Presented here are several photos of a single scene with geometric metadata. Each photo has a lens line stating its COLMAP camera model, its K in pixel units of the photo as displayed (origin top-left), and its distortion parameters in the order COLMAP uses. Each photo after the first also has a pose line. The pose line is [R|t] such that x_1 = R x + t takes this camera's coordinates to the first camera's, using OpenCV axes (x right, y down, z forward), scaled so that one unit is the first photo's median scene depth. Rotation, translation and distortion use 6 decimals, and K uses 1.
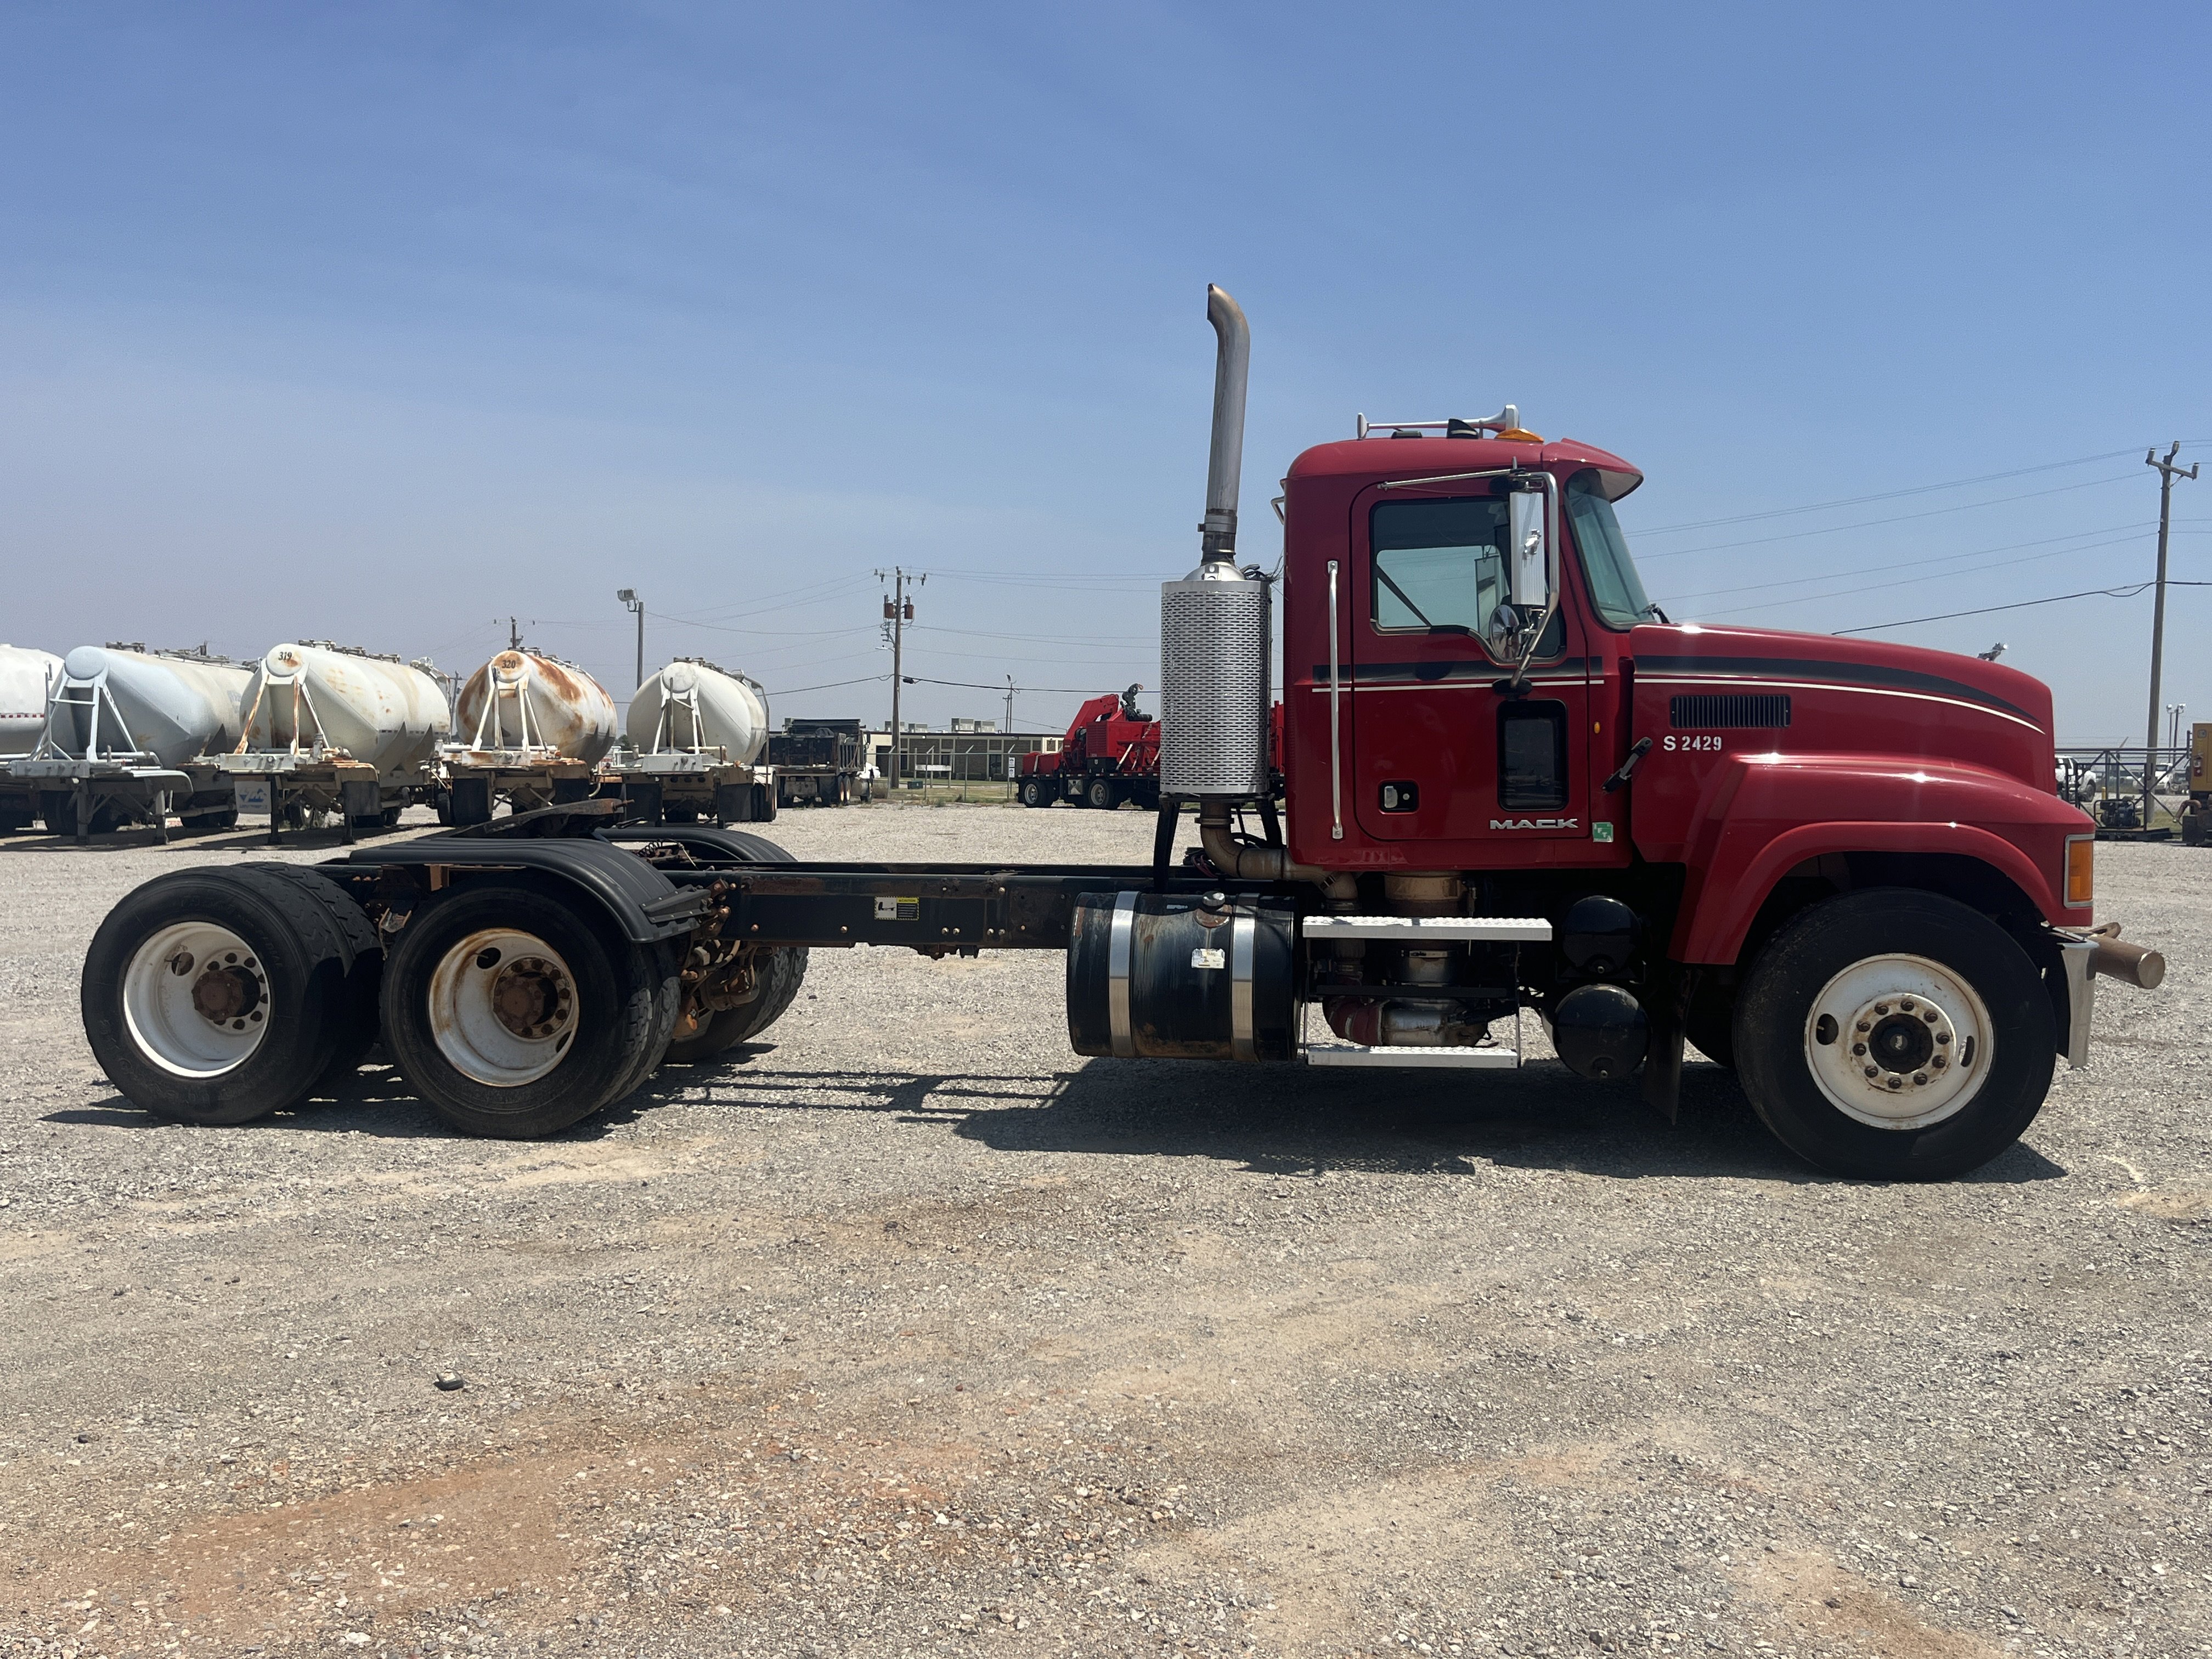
lens RADIAL K [[1913.6, 0, 1106.0], [0, 1913.6, 829.5], [0, 0, 1]] dist [-0.002973, 0.000748]
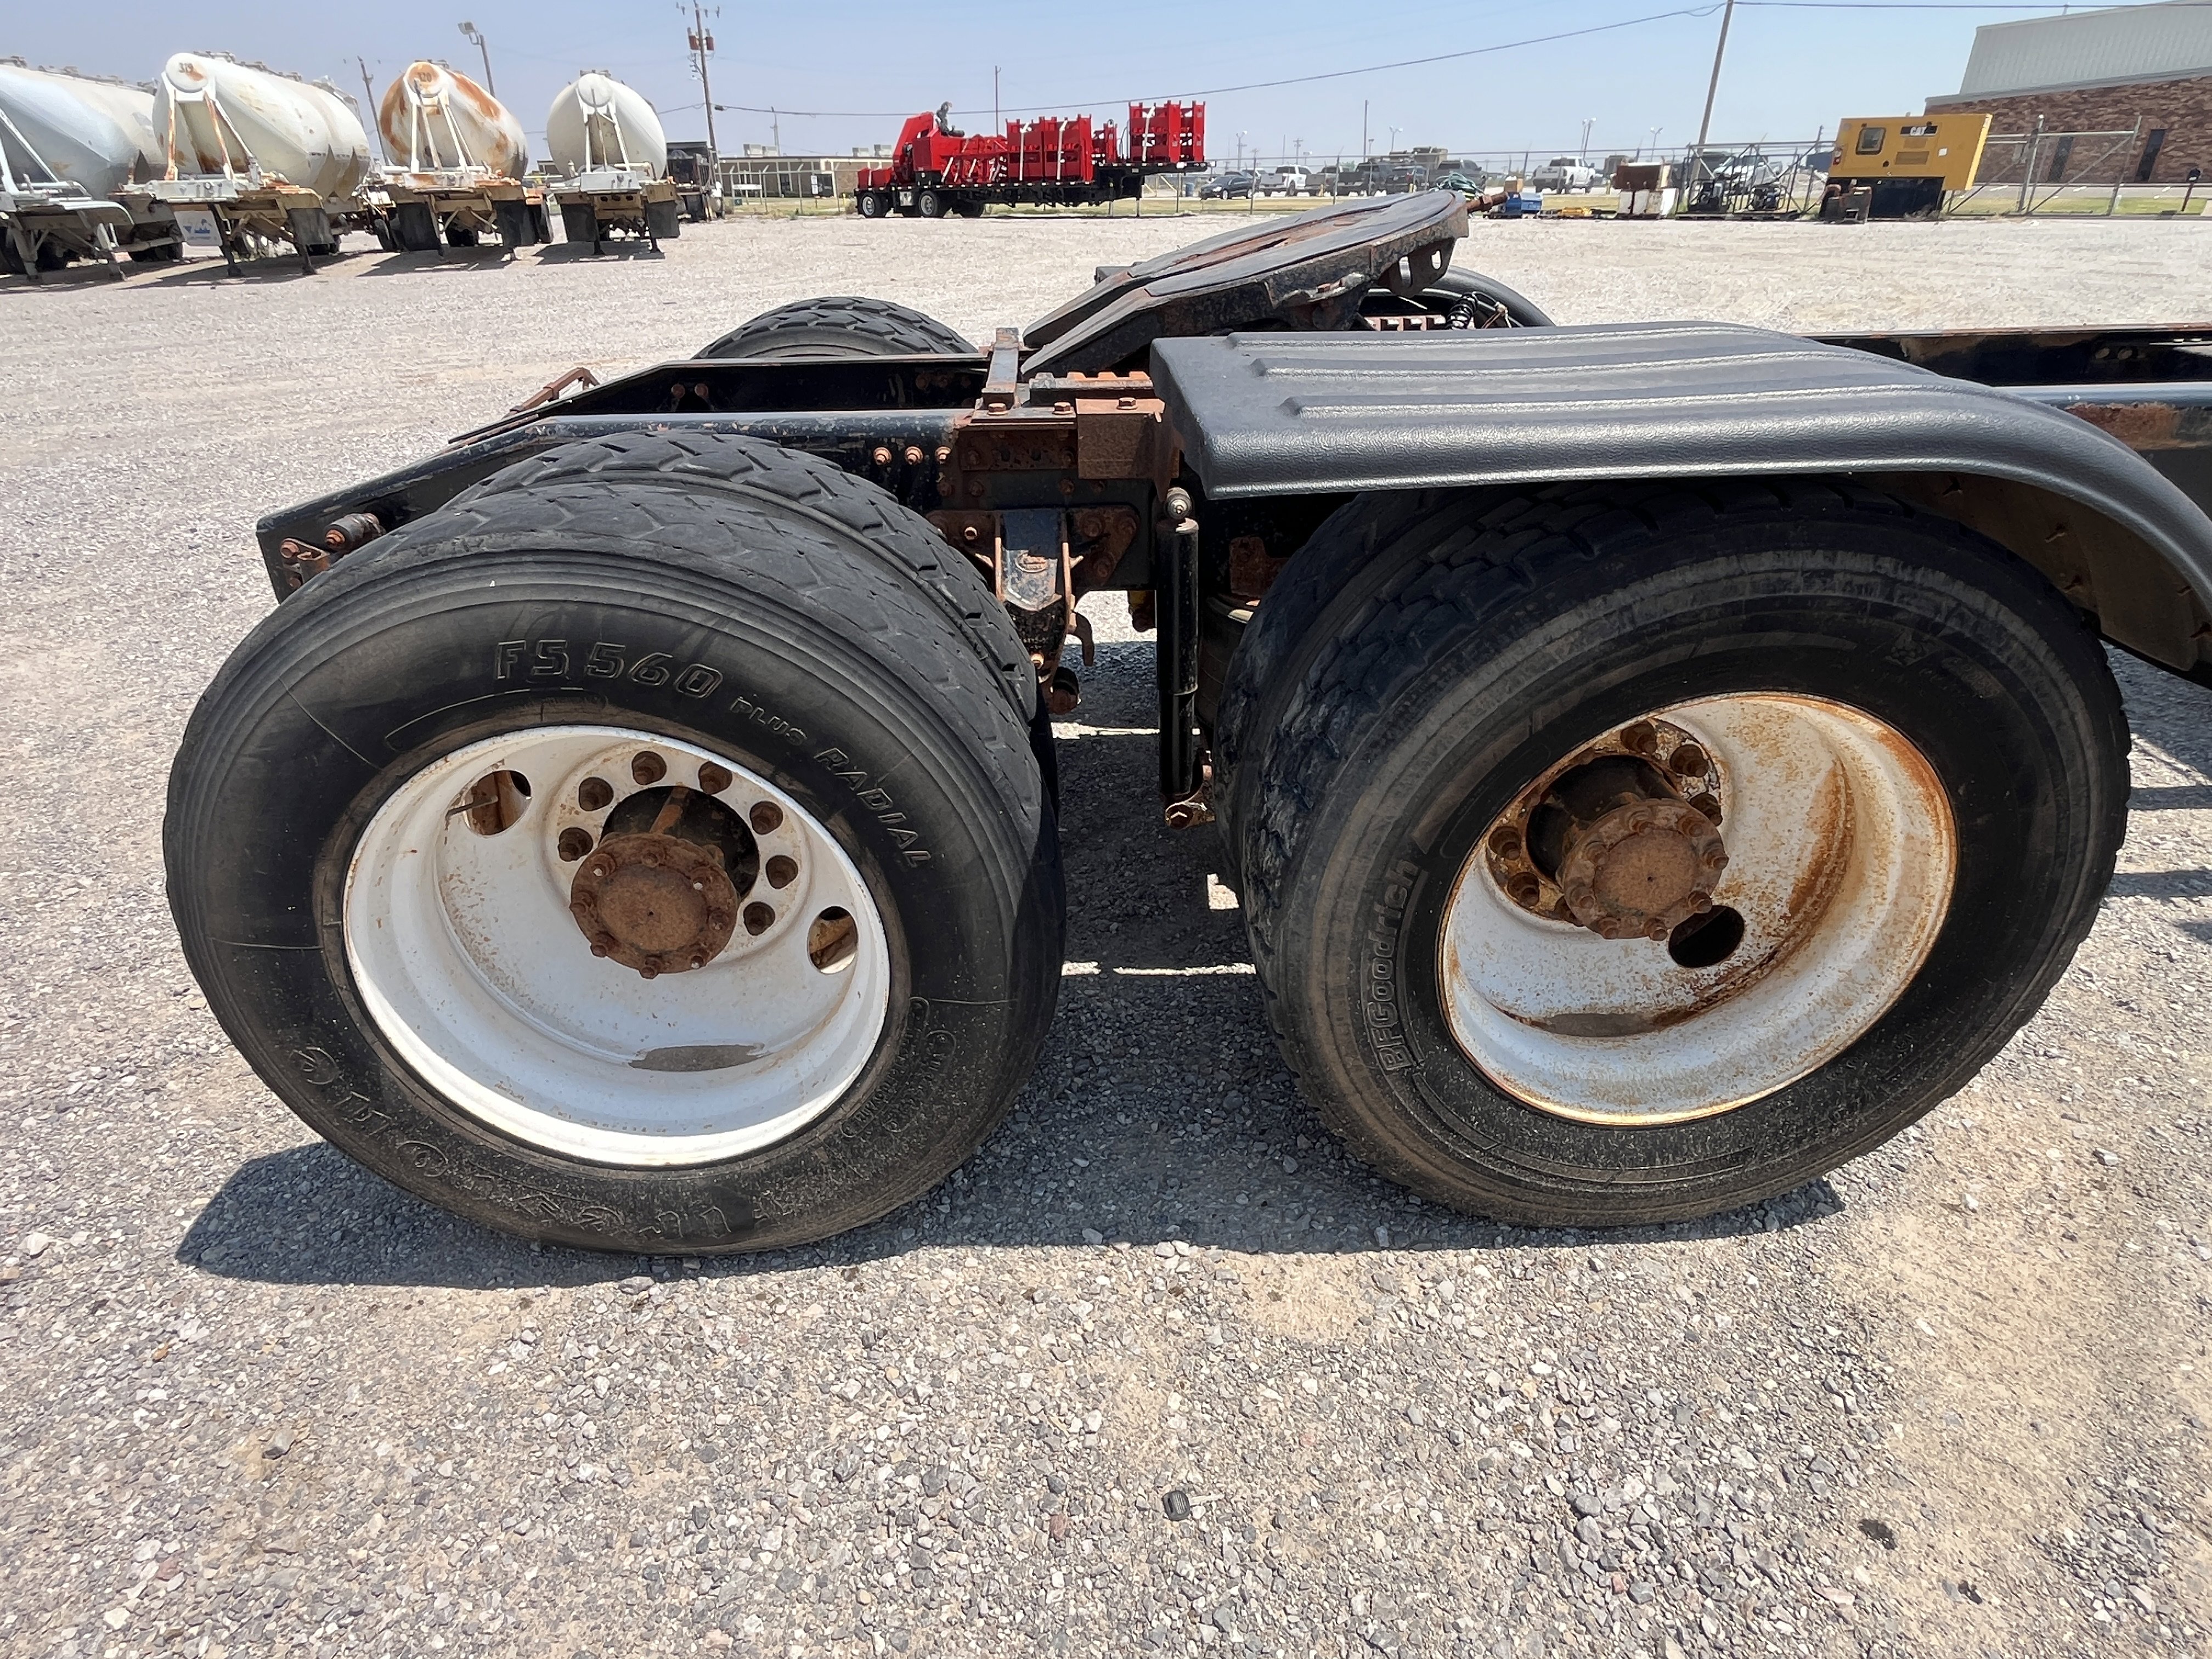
lens RADIAL K [[1220.0, 0, 1098.2], [0, 1220.0, 825.8], [0, 0, 1]] dist [-0.003636, 0.002506]
pose [[0.983684, -0.103854, 0.146903, -0.090273], [0.028975, 0.897349, 0.440369, -0.002689], [-0.177557, -0.428928, 0.885717, 0.174349]]
